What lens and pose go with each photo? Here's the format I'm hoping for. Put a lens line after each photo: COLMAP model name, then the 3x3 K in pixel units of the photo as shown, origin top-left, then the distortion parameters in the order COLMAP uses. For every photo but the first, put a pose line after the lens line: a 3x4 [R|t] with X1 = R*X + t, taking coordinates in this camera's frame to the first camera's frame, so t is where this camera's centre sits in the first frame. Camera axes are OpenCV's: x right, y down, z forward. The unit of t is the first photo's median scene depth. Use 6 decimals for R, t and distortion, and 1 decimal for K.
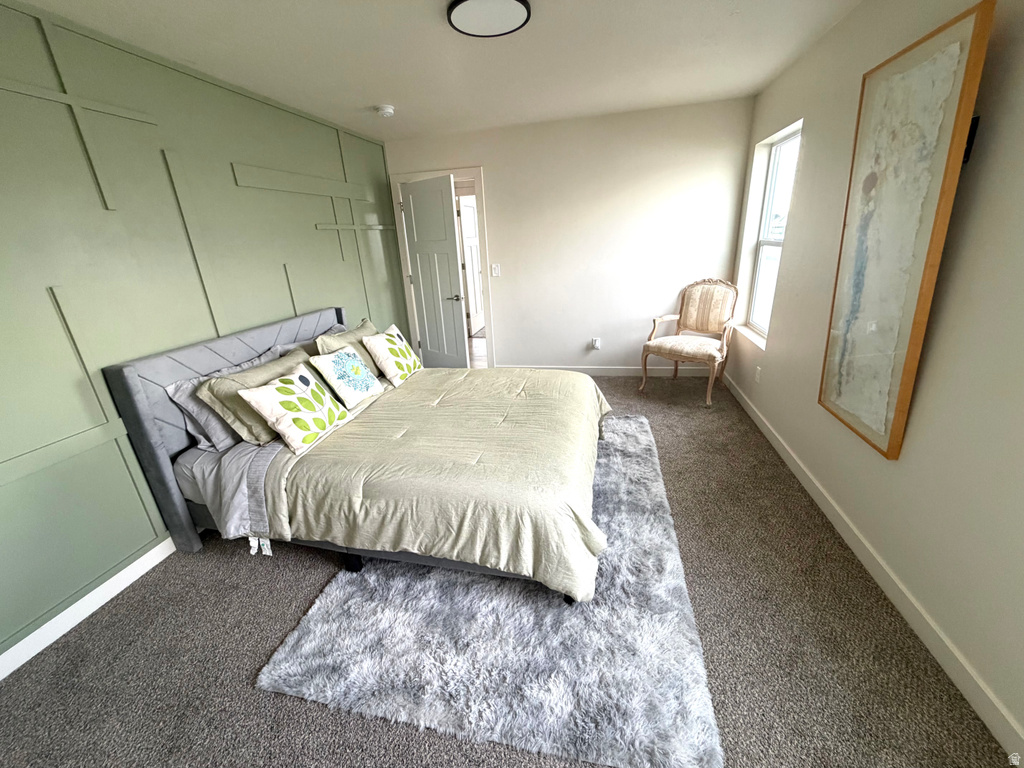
lens RADIAL K [[405.4, 0, 512.2], [0, 405.4, 380.2], [0, 0, 1]] dist [-0.009504, 0.001557]
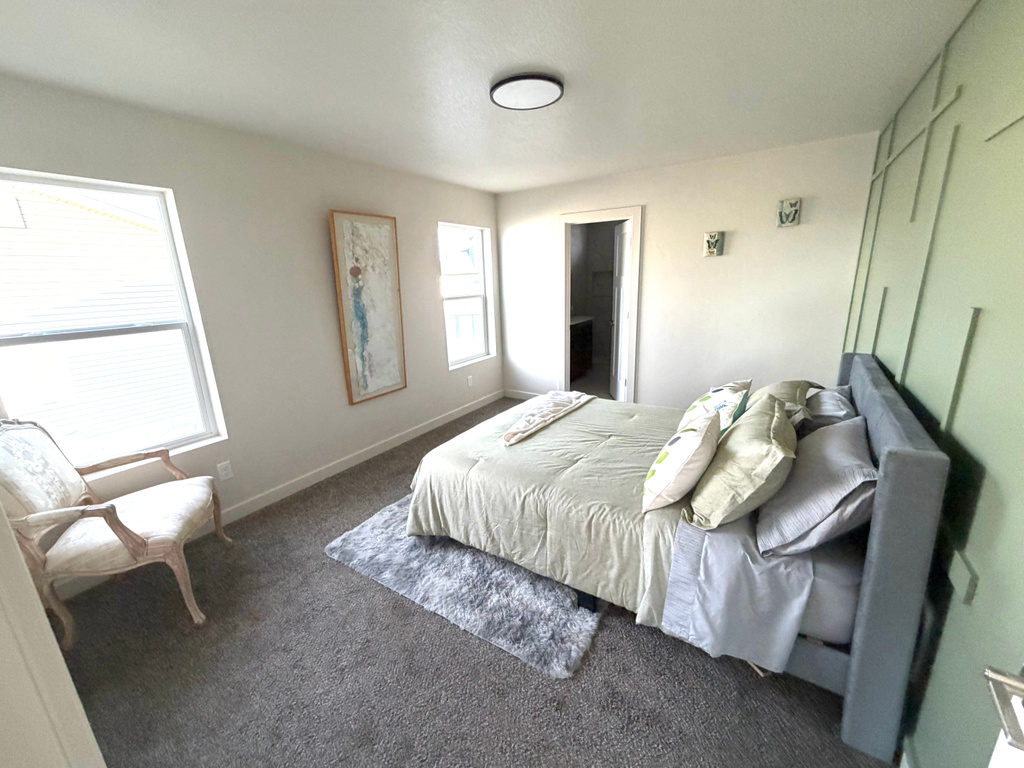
lens RADIAL K [[405.4, 0, 513.3], [0, 405.4, 380.8], [0, 0, 1]] dist [-0.009504, 0.001557]
pose [[-0.933107, -0.012611, 0.359379, -0.474719], [0.192837, 0.825988, 0.529676, -0.926593], [-0.303522, 0.563546, -0.768303, 2.508378]]
